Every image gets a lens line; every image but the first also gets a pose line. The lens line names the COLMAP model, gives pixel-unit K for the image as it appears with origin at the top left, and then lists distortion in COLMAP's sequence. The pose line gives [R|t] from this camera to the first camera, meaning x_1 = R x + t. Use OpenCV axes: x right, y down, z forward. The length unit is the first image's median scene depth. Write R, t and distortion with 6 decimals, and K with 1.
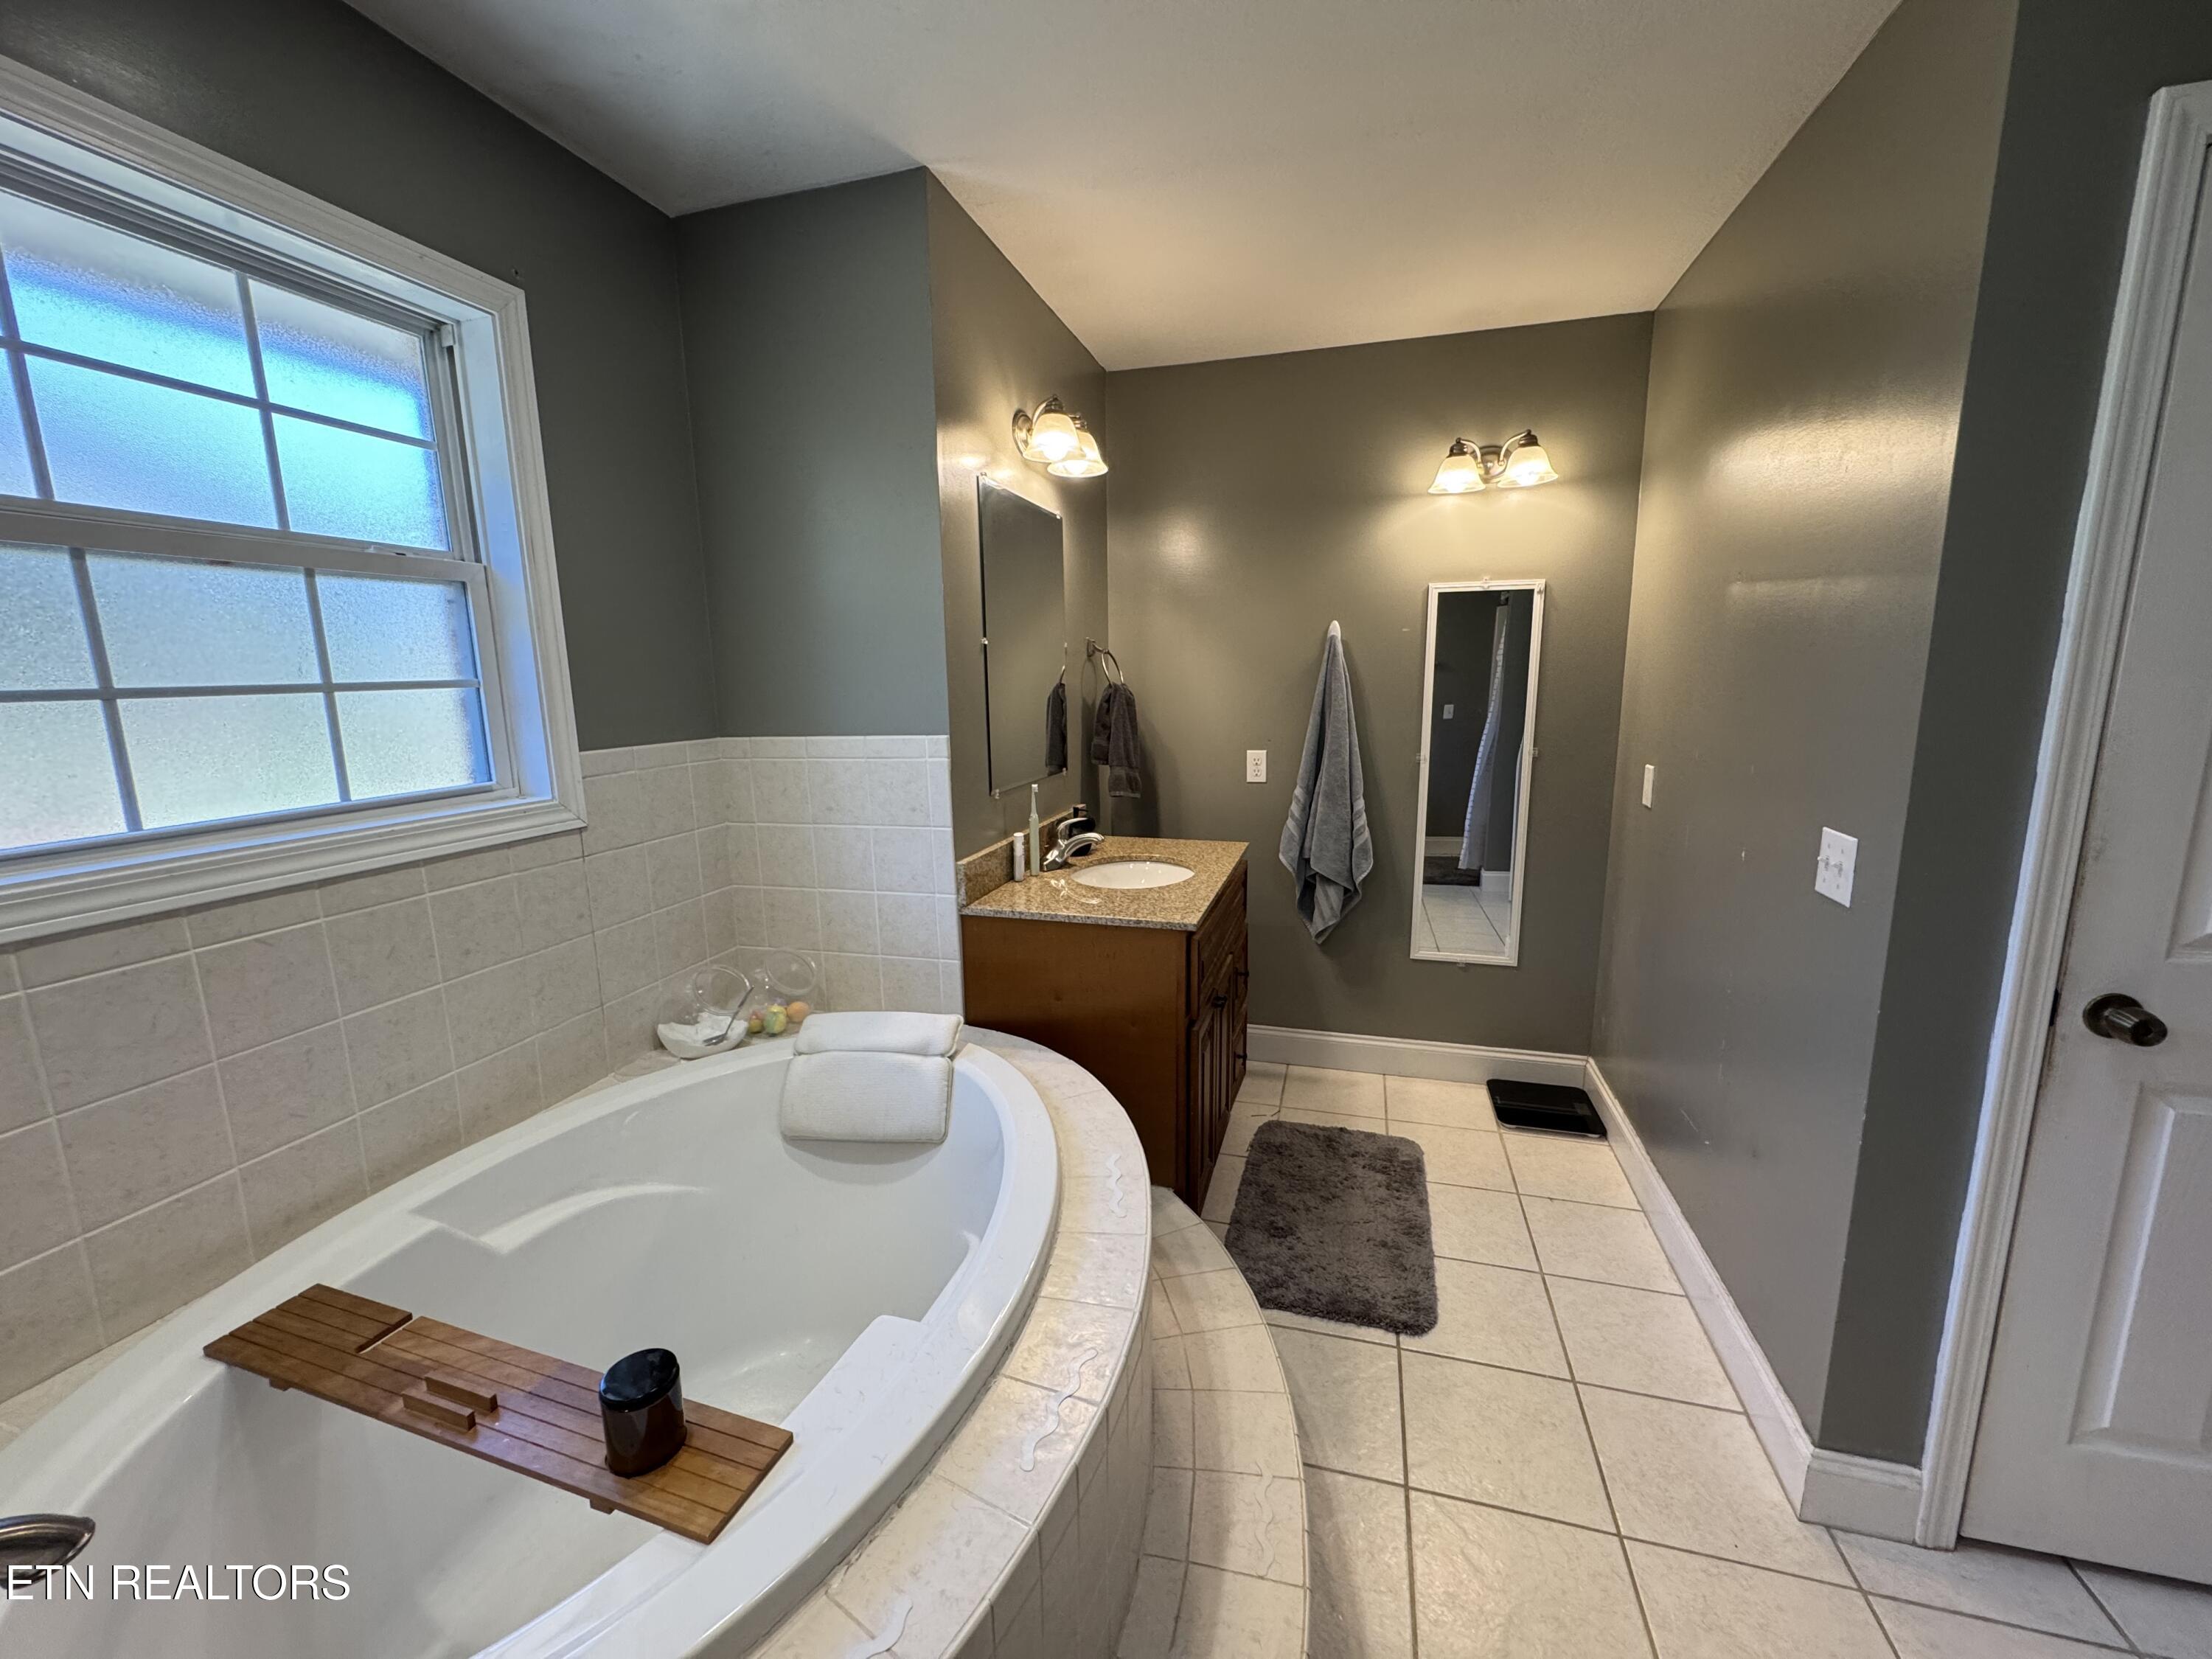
lens RADIAL K [[879.5, 0, 1106.0], [0, 879.5, 829.5], [0, 0, 1]] dist [-0.003382, 0.000552]
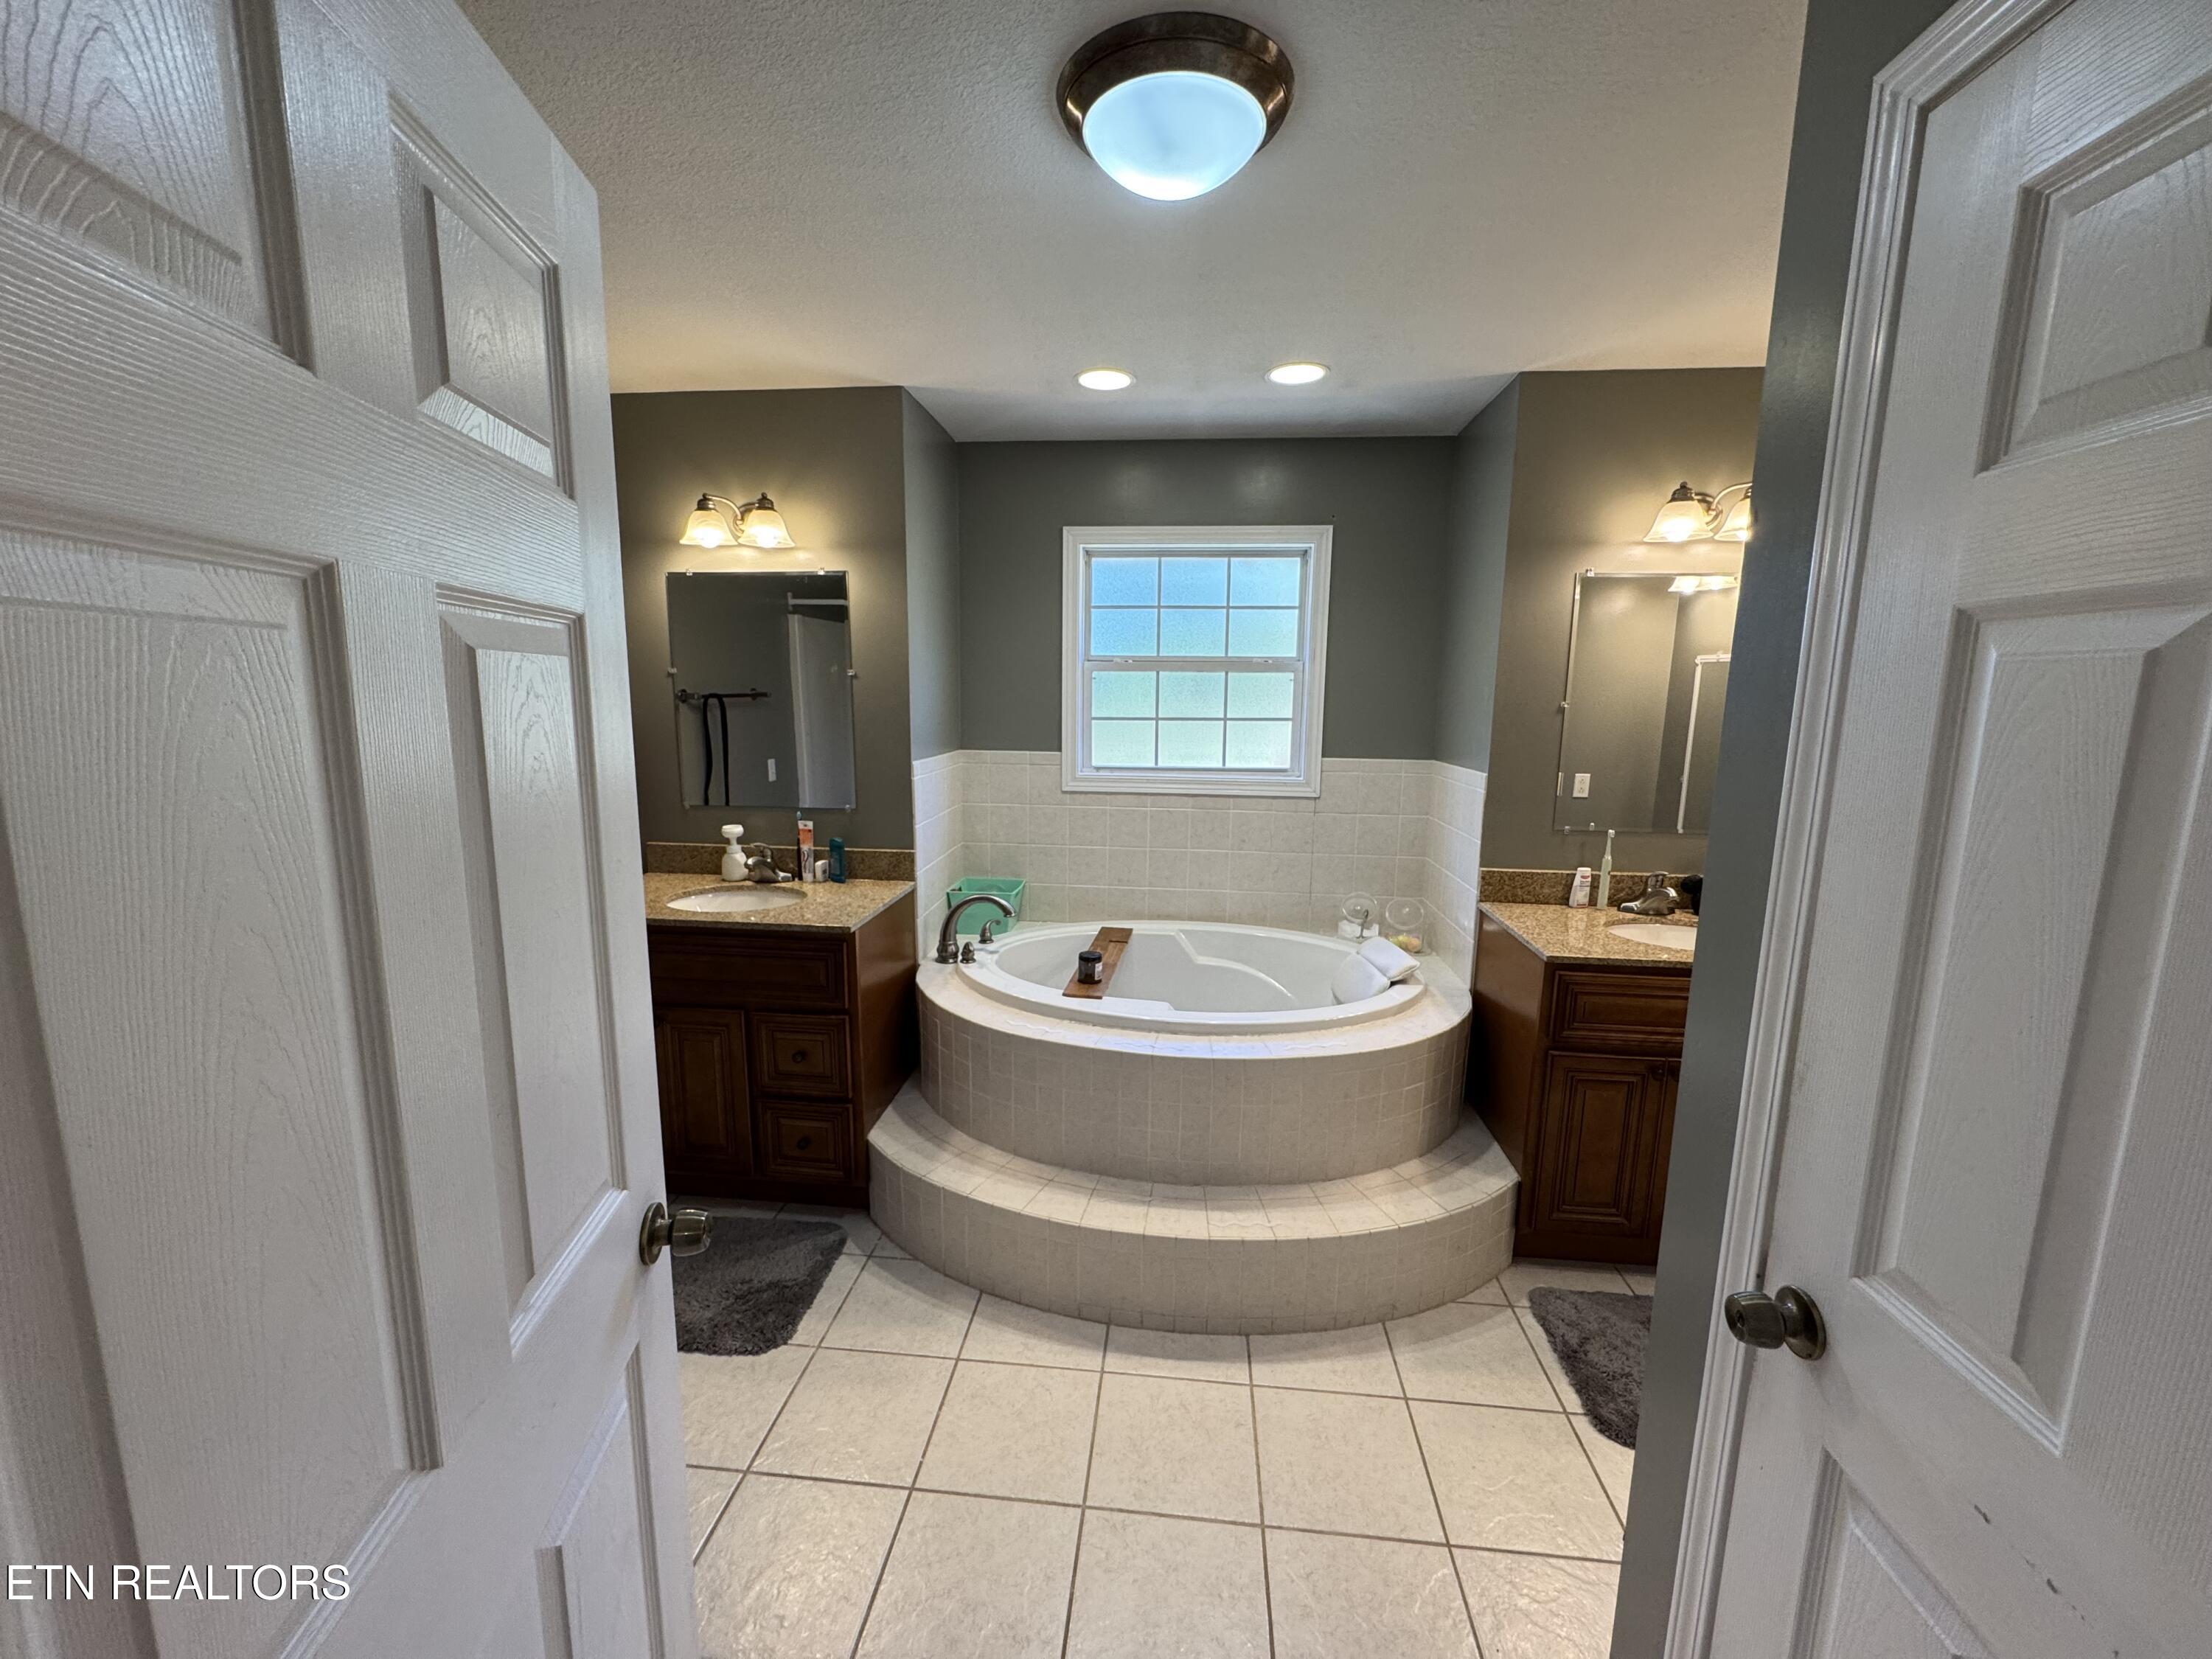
lens RADIAL K [[879.5, 0, 1106.0], [0, 879.5, 829.5], [0, 0, 1]] dist [-0.003382, 0.000552]
pose [[0.179553, 0.175180, -0.968025, 0.897015], [-0.186676, 0.972205, 0.141311, -0.090553], [0.965874, 0.155334, 0.207264, 0.137778]]
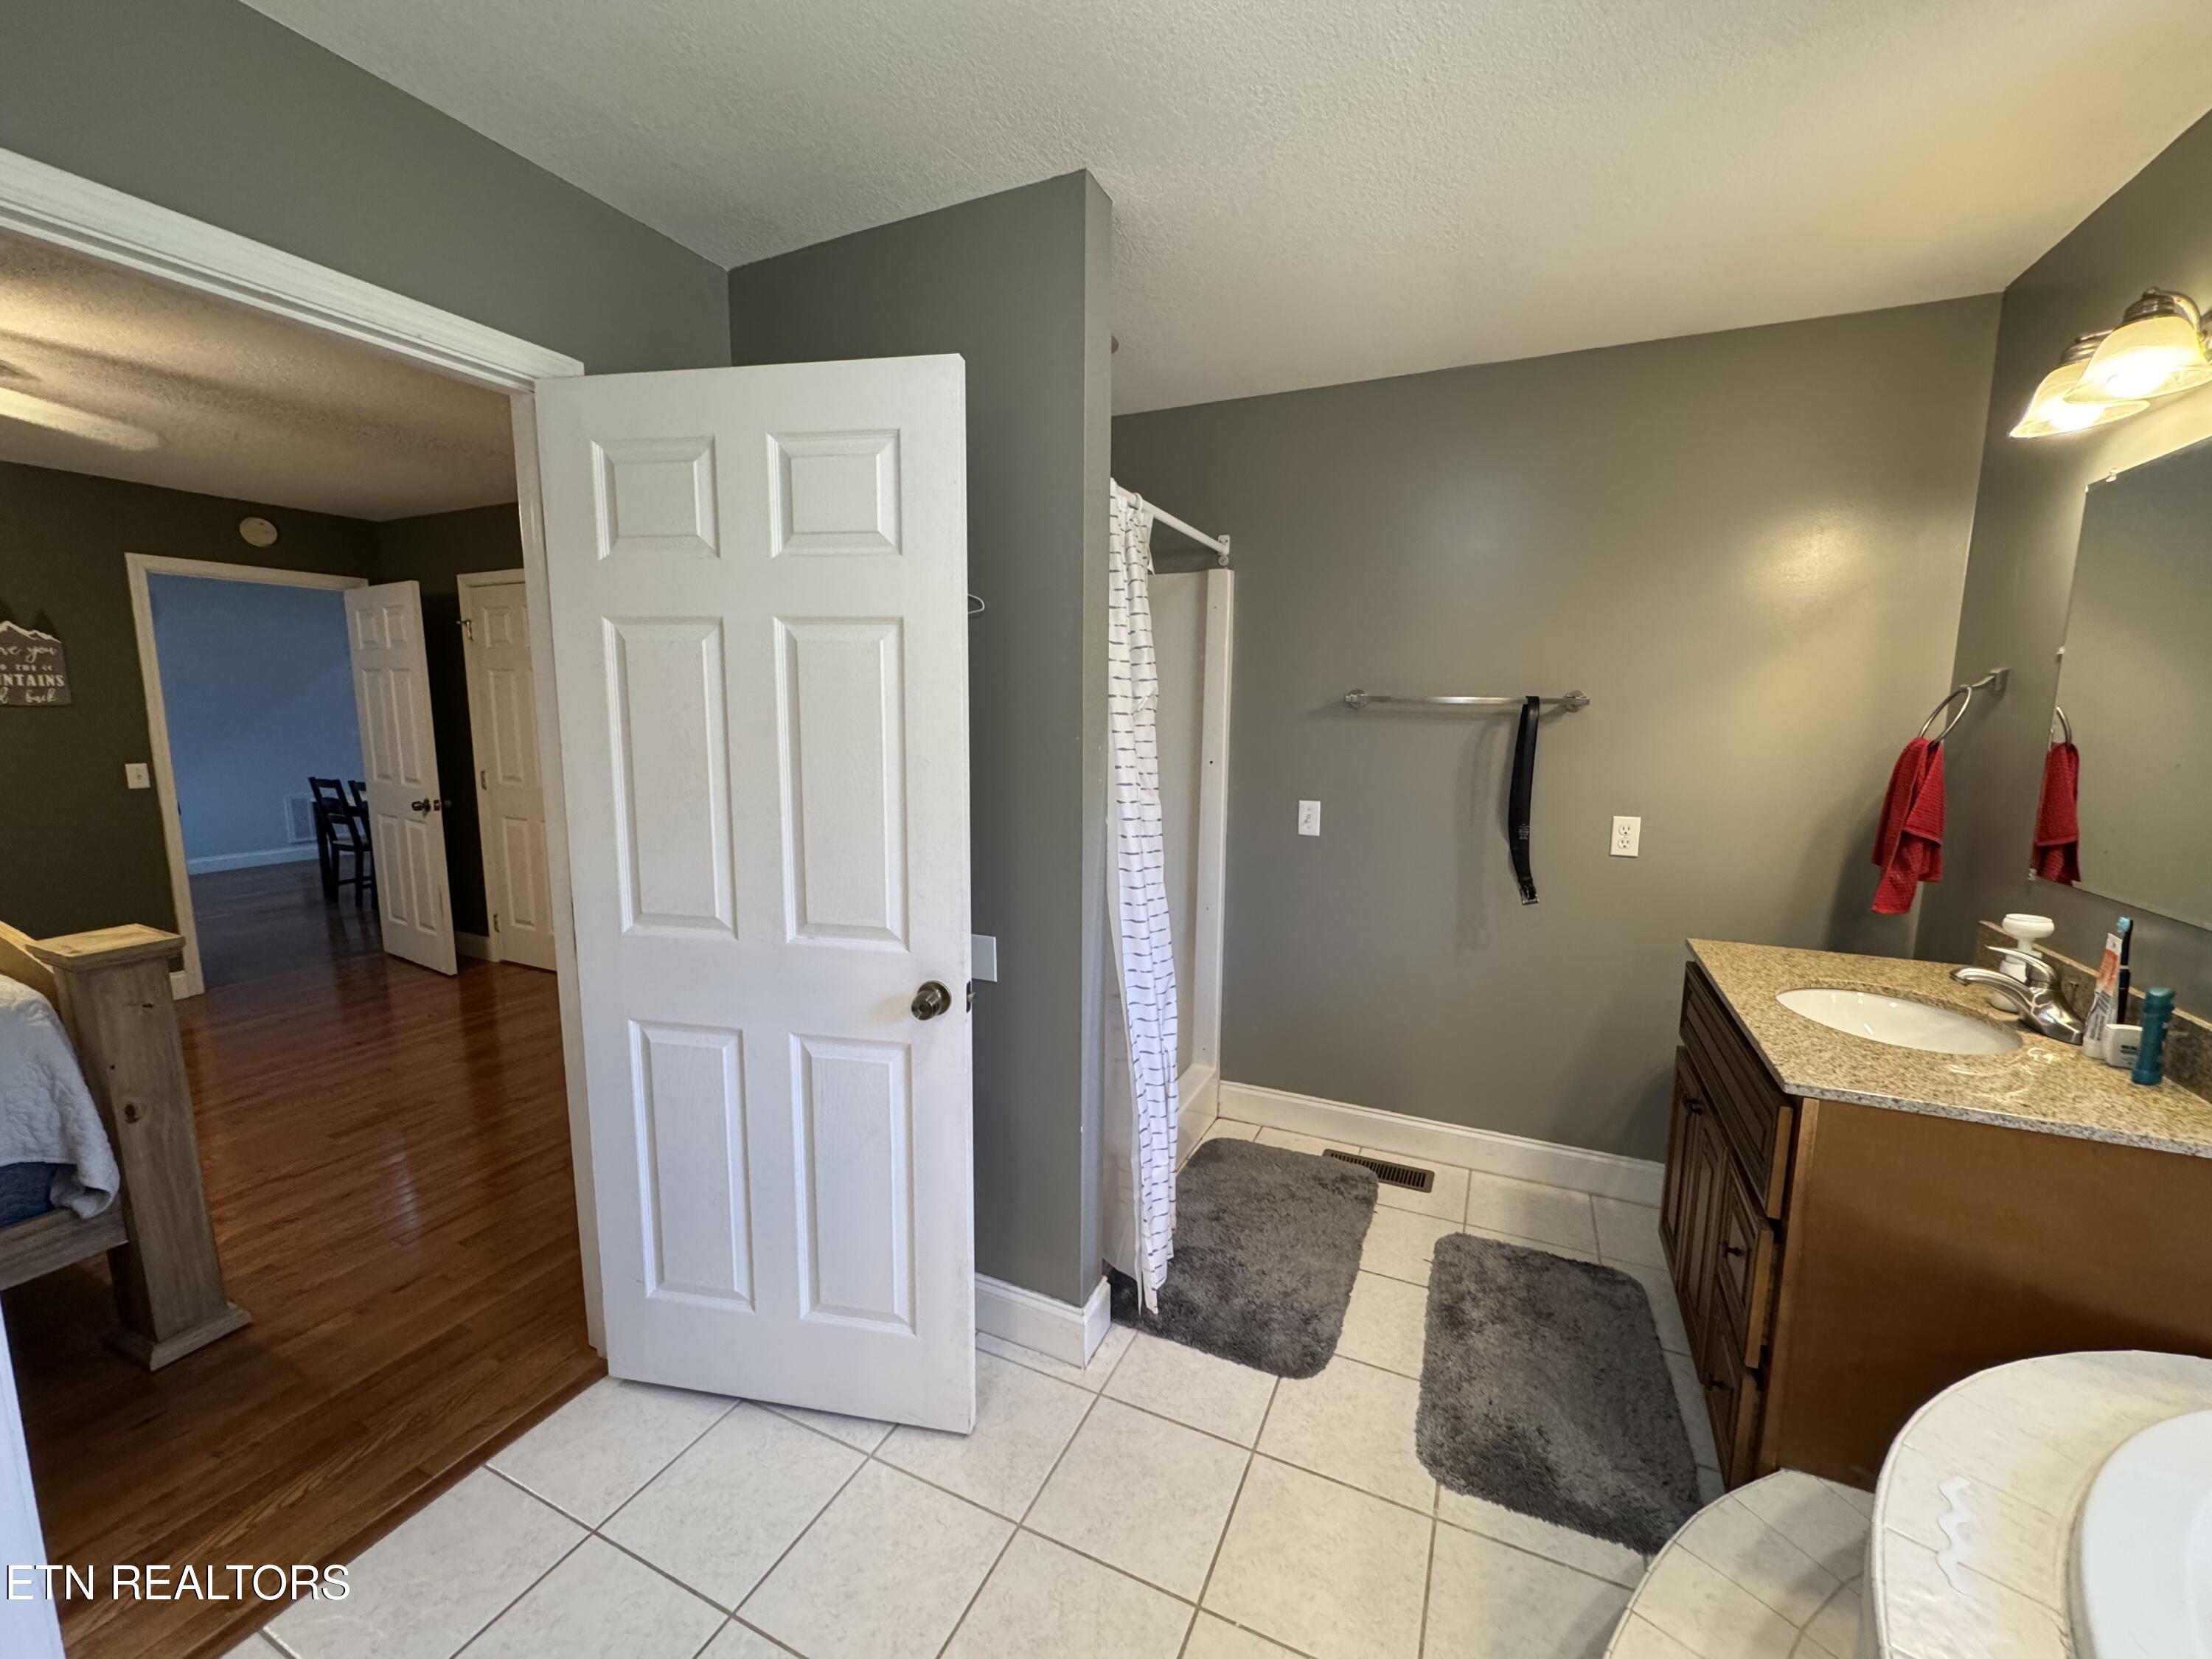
lens RADIAL K [[879.5, 0, 1106.0], [0, 879.5, 829.5], [0, 0, 1]] dist [-0.003382, 0.000552]
pose [[-0.988236, -0.015274, 0.152174, 0.227749], [0.032730, 0.950826, 0.307990, -0.130781], [-0.149395, 0.309347, -0.939141, 0.640471]]
